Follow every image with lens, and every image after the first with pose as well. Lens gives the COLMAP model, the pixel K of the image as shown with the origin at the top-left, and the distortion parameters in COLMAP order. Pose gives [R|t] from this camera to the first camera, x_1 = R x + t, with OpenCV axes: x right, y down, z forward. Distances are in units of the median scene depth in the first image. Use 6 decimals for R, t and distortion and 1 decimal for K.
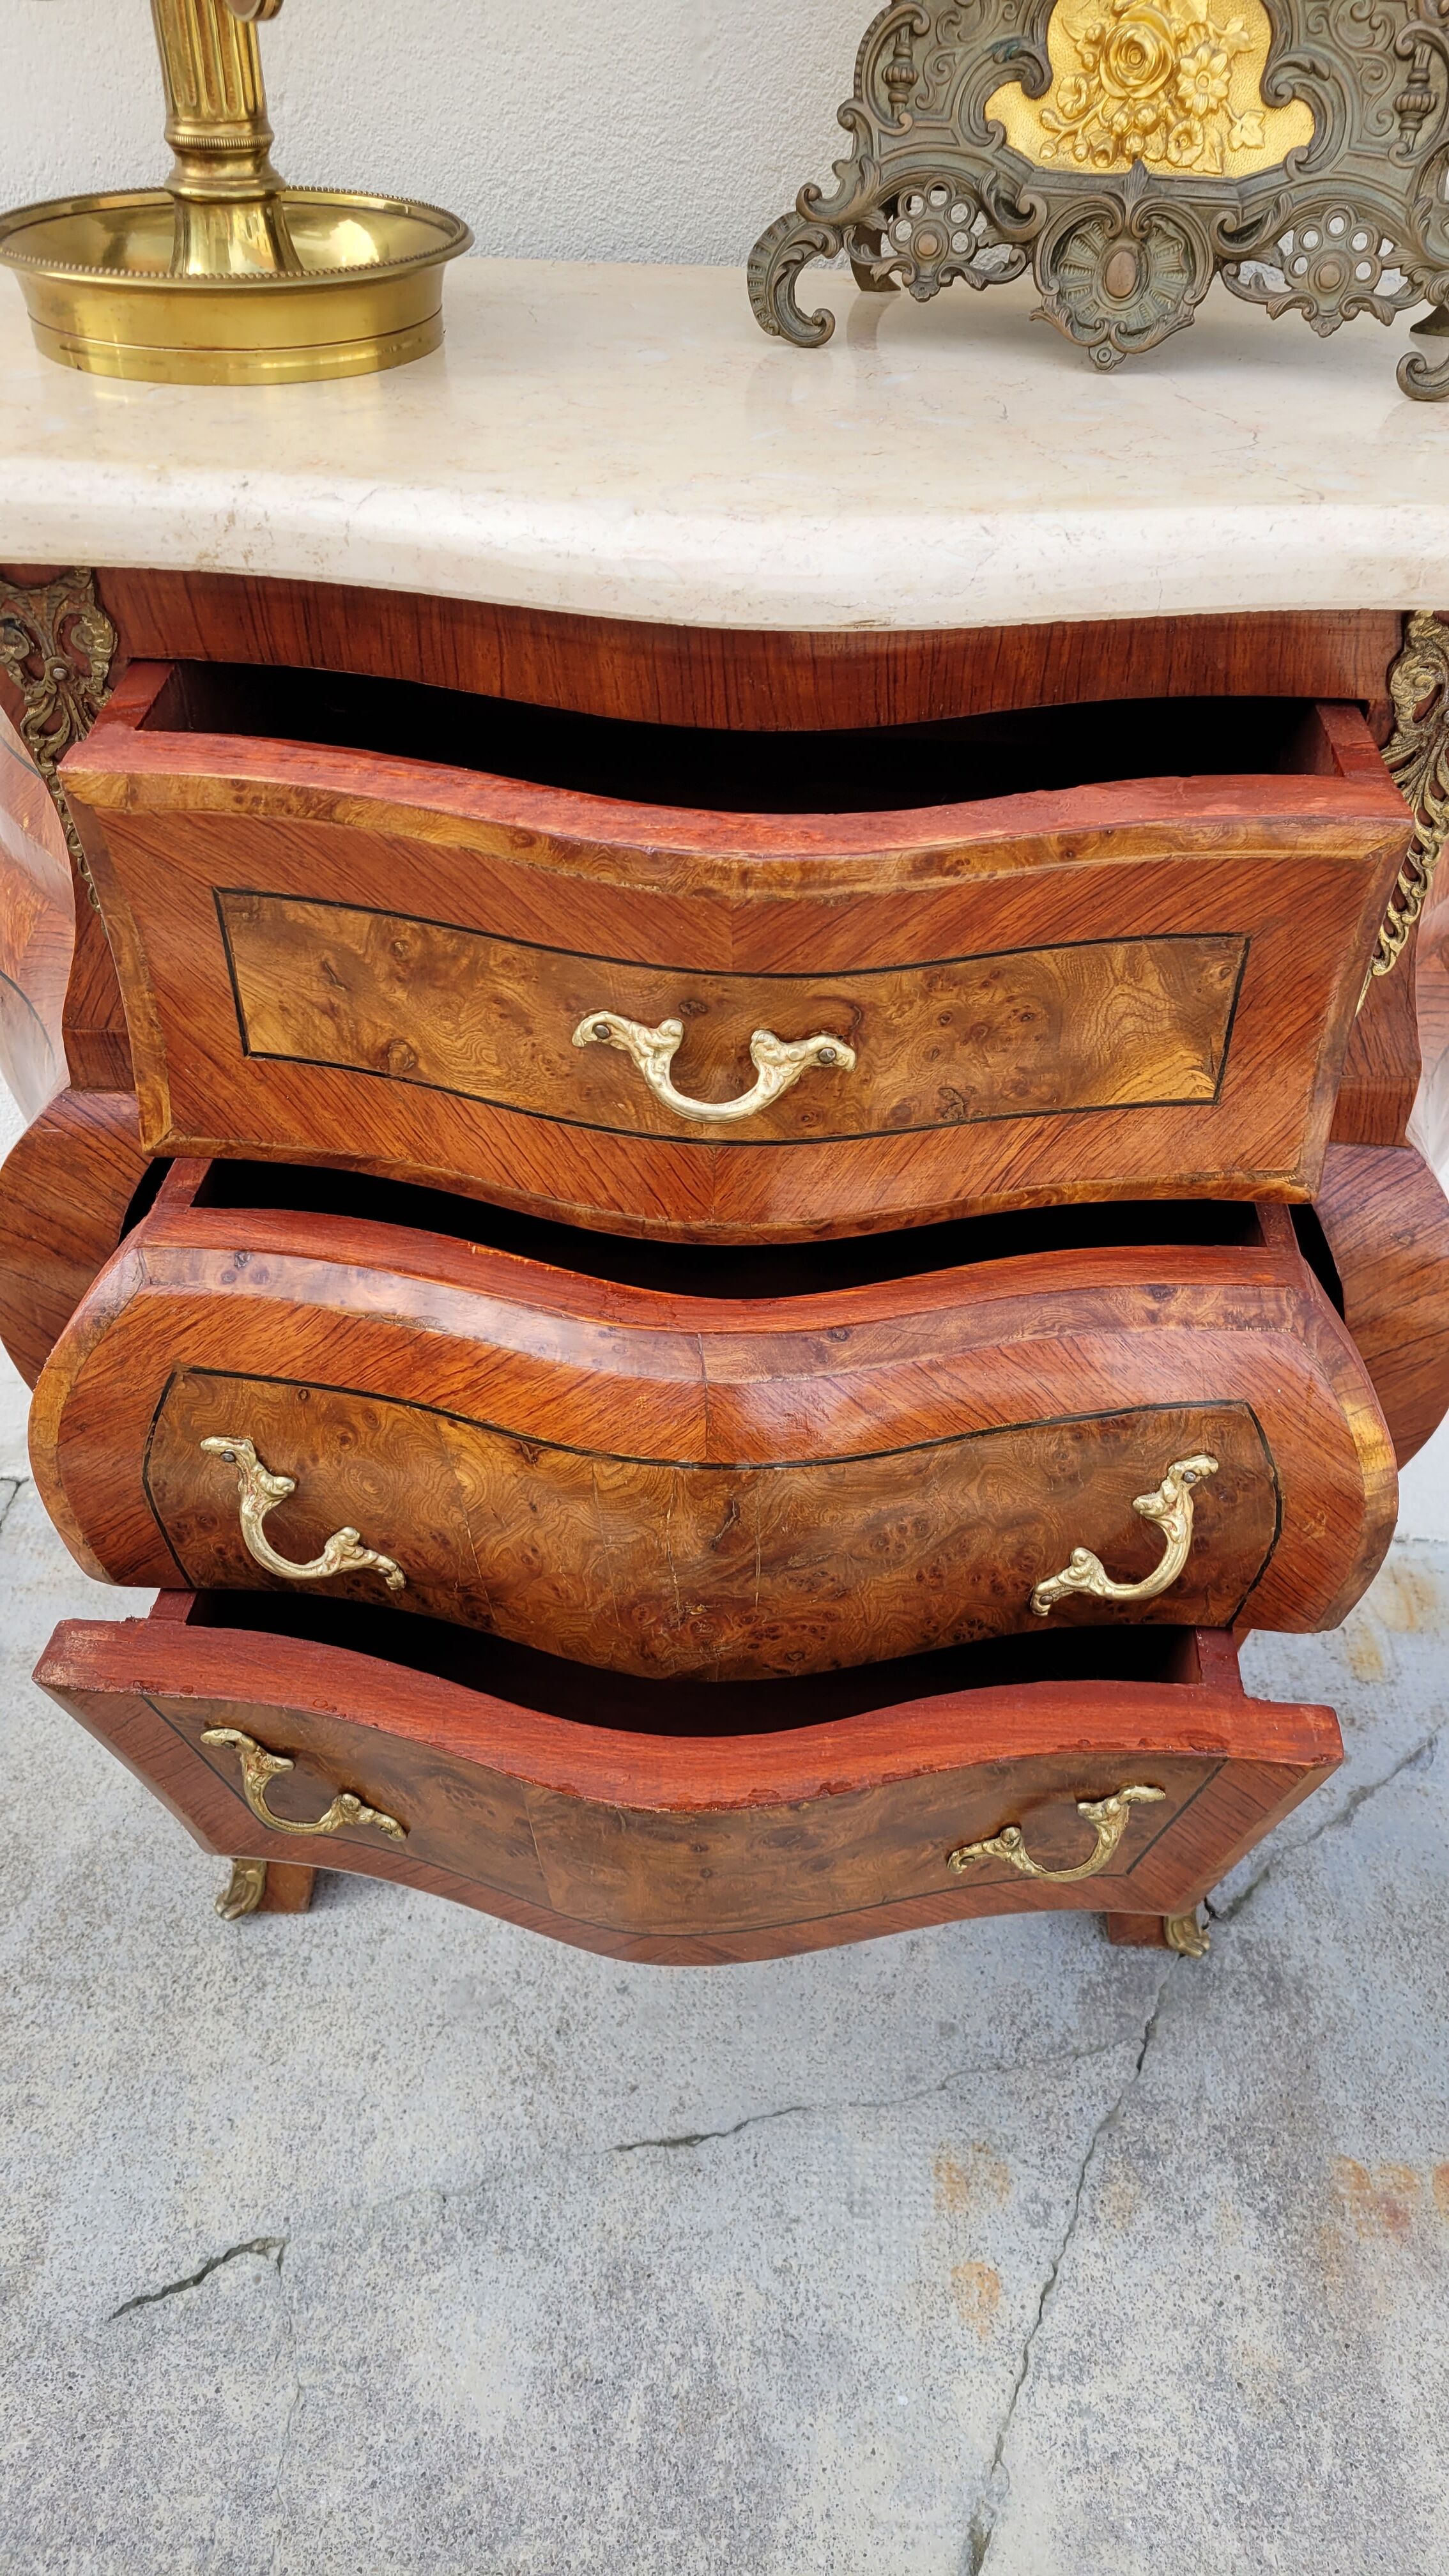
lens RADIAL K [[1953.3, 0, 767.9], [0, 1953.3, 1268.7], [0, 0, 1]] dist [0.043126, -0.034651]
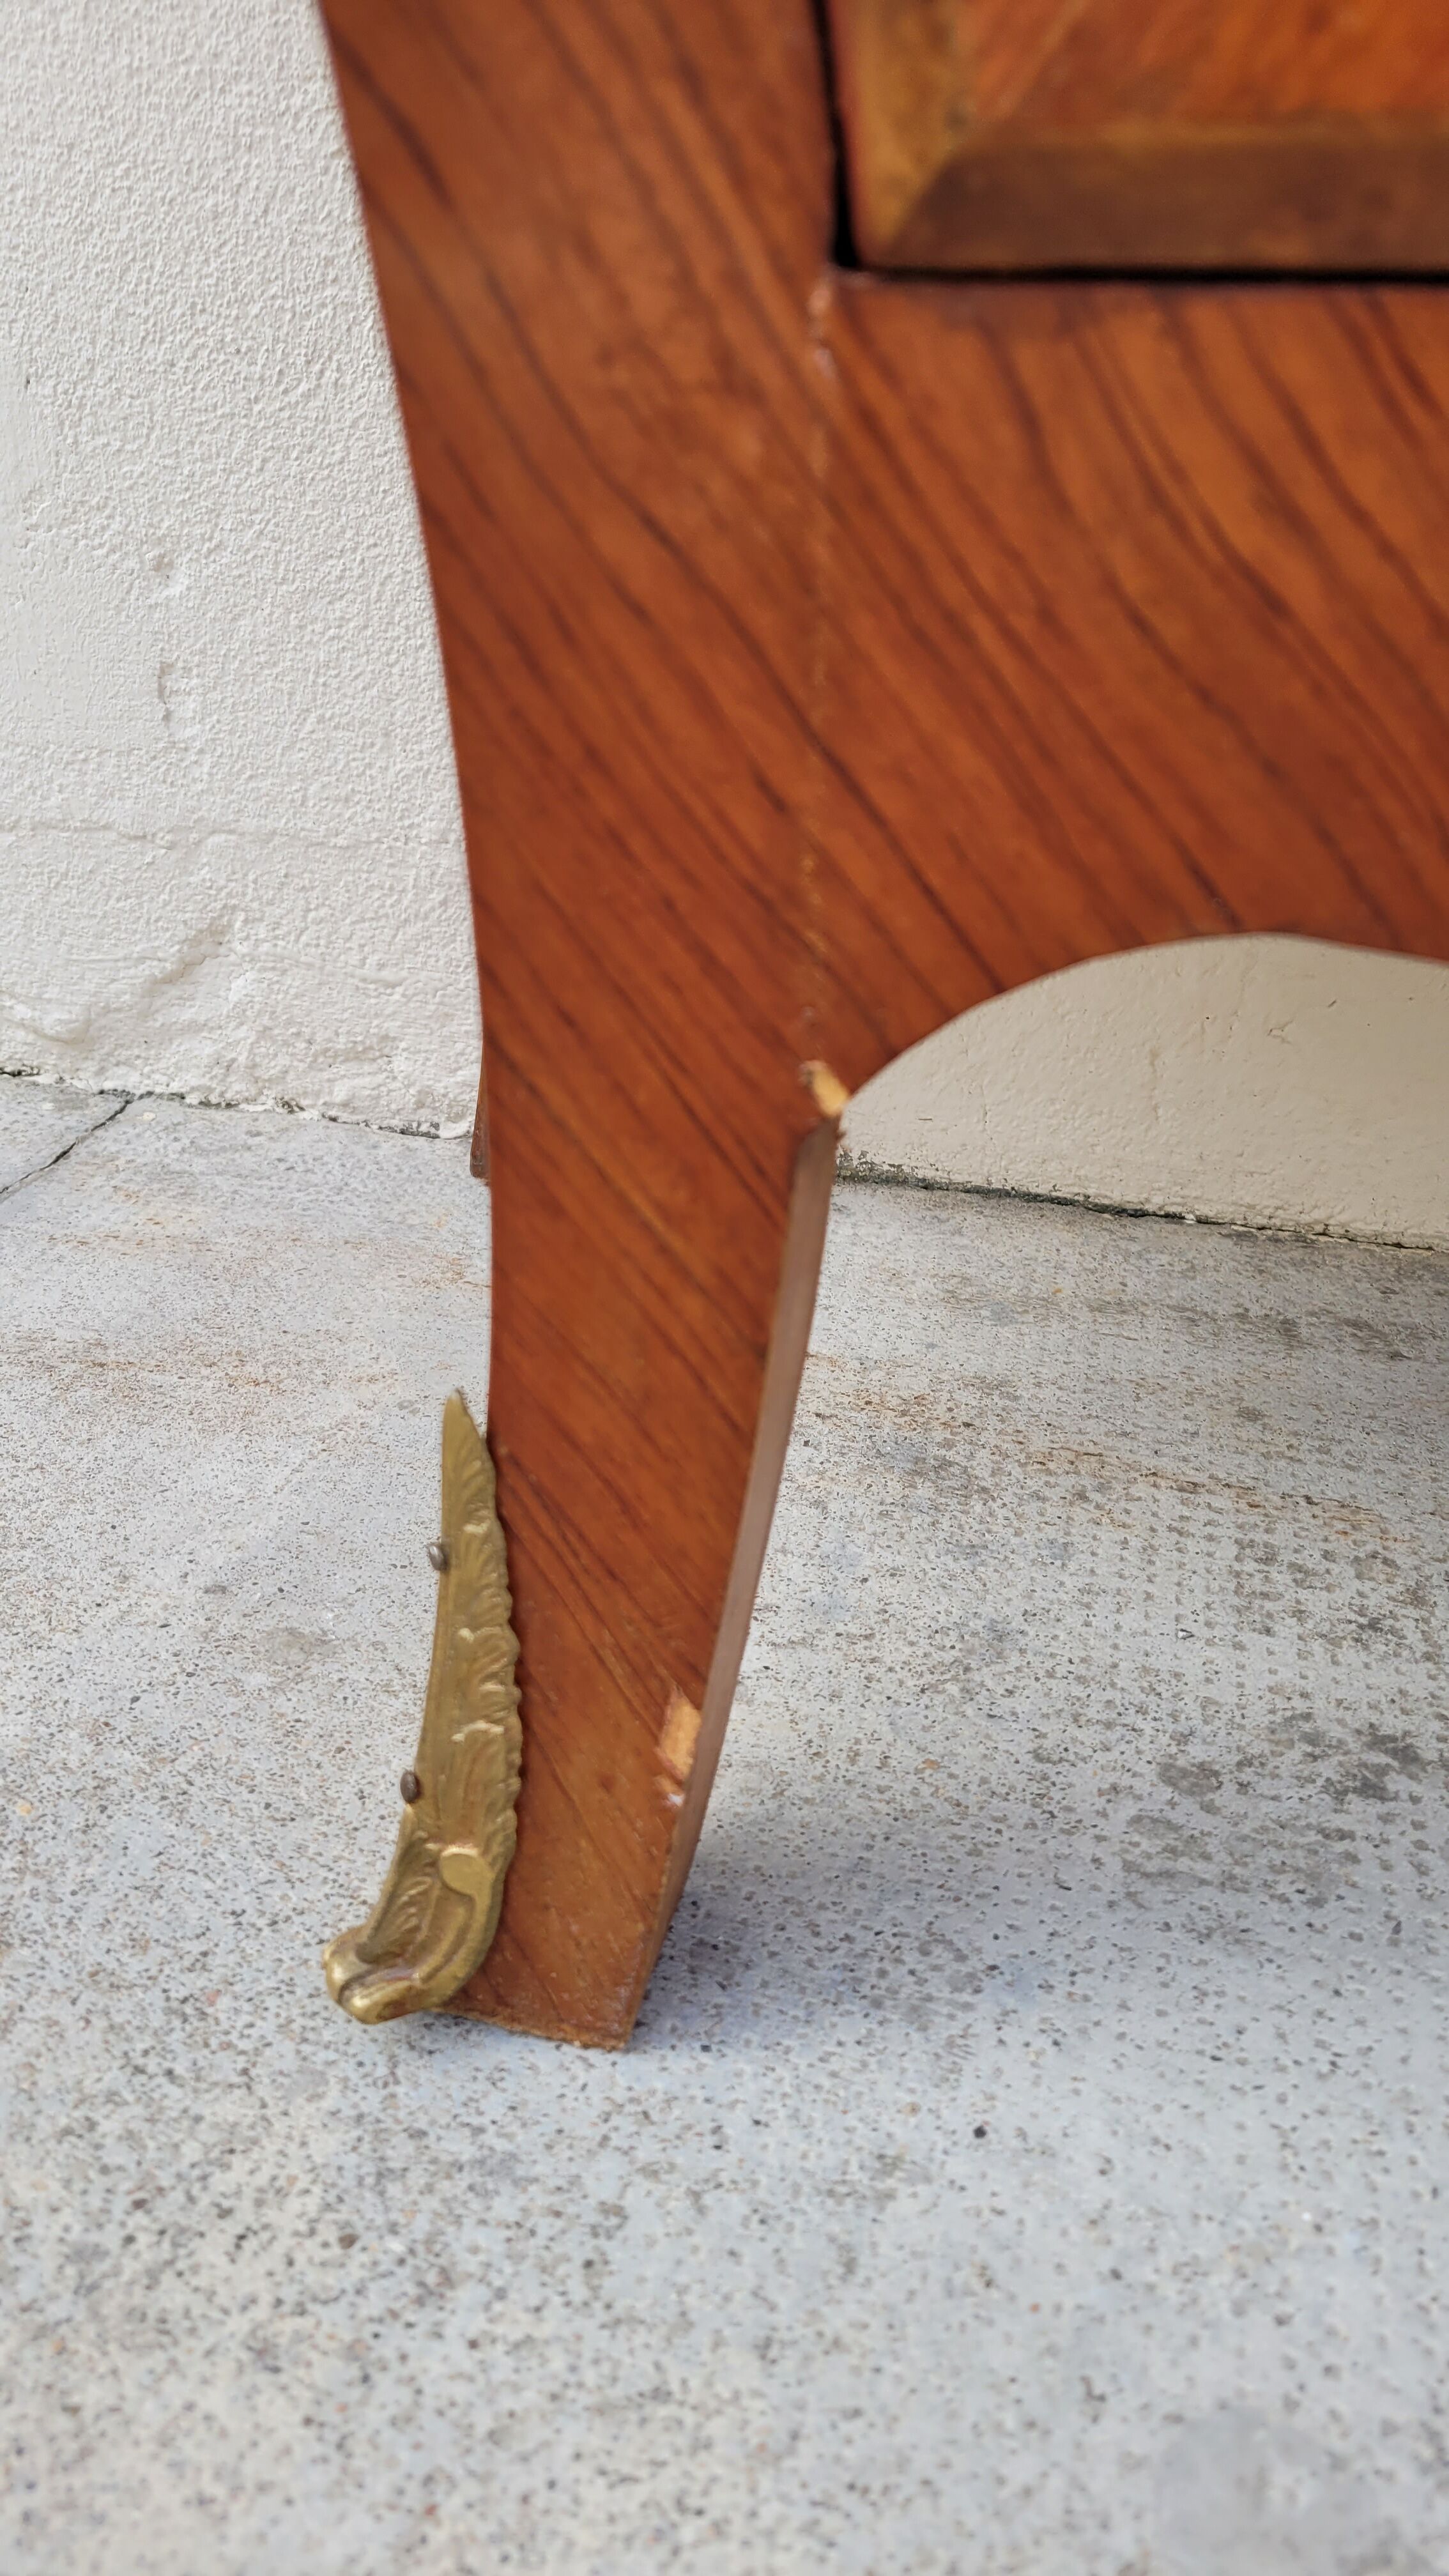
lens RADIAL K [[1953.3, 0, 711.7], [0, 1953.3, 1281.2], [0, 0, 1]] dist [0.043126, -0.034651]
pose [[0.975494, 0.091377, -0.200155, -0.202200], [-0.123601, 0.980165, -0.154915, 0.301553], [0.182030, 0.175858, 0.967439, 0.814518]]
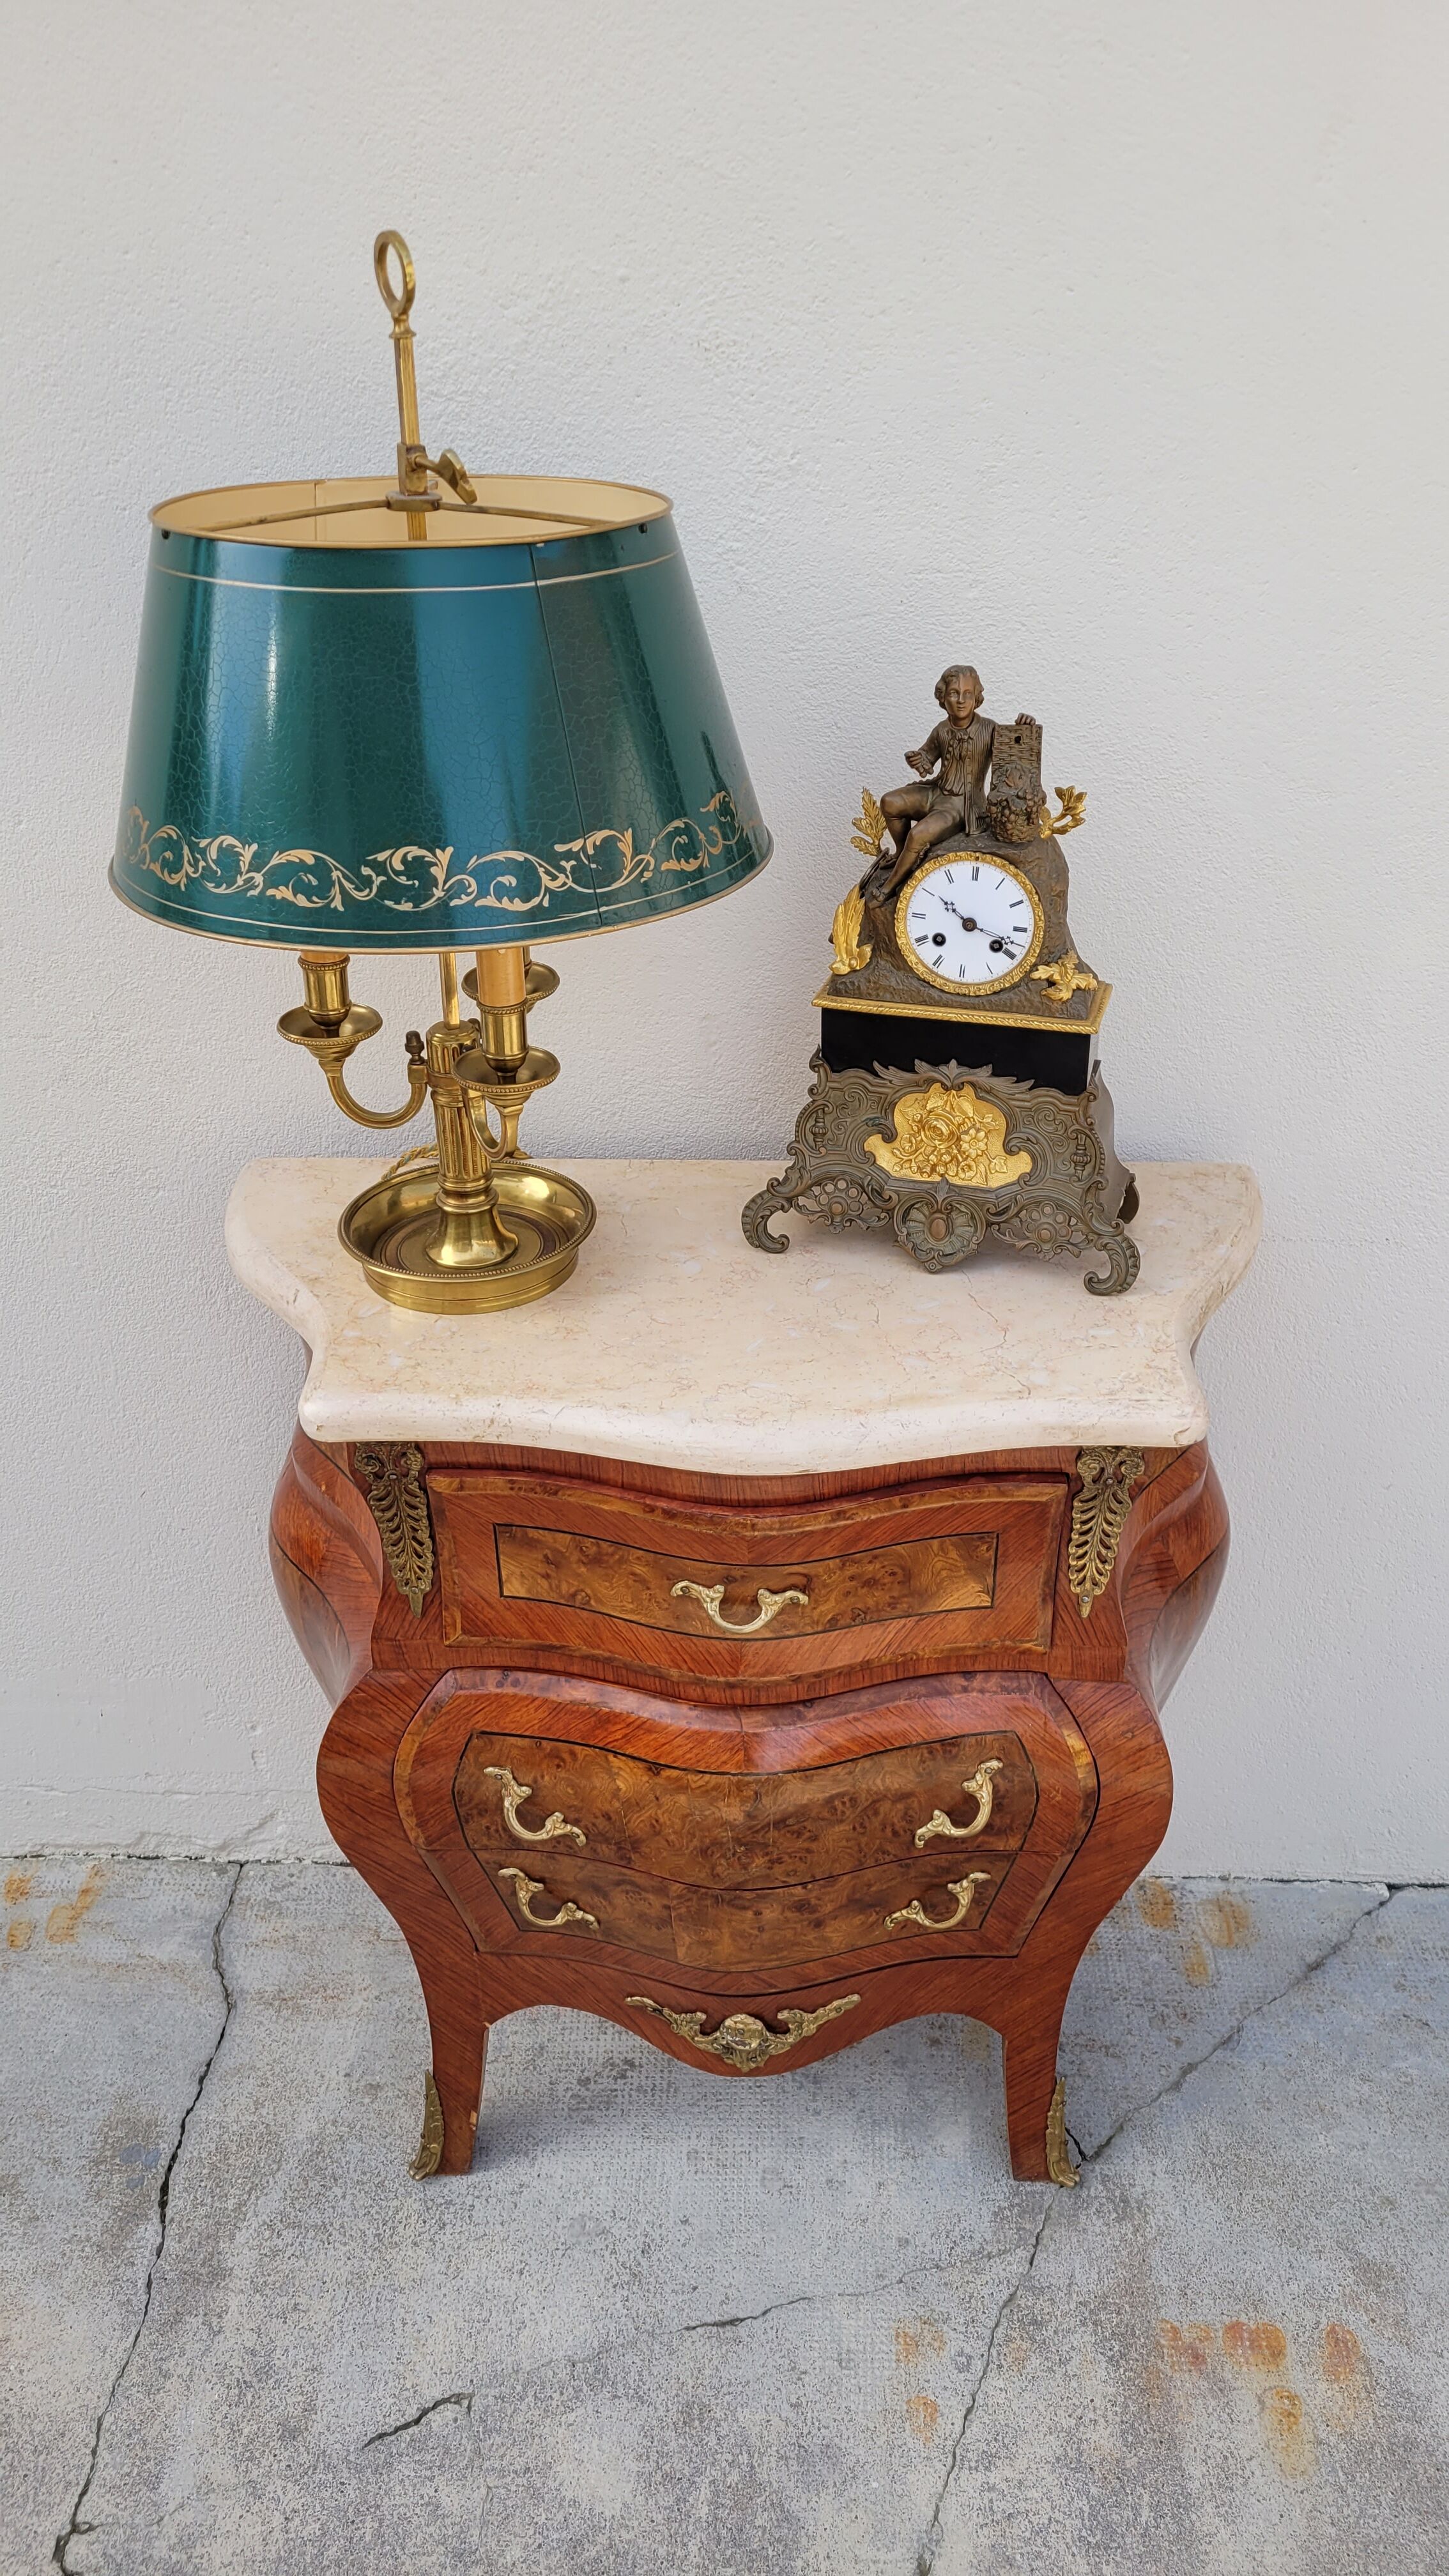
lens RADIAL K [[1953.3, 0, 774.4], [0, 1953.3, 1260.5], [0, 0, 1]] dist [0.043126, -0.034651]
pose [[0.999596, -0.028198, 0.003633, 0.010003], [0.028430, 0.990218, -0.136603, -0.165723], [0.000254, 0.136651, 0.990619, -0.647507]]
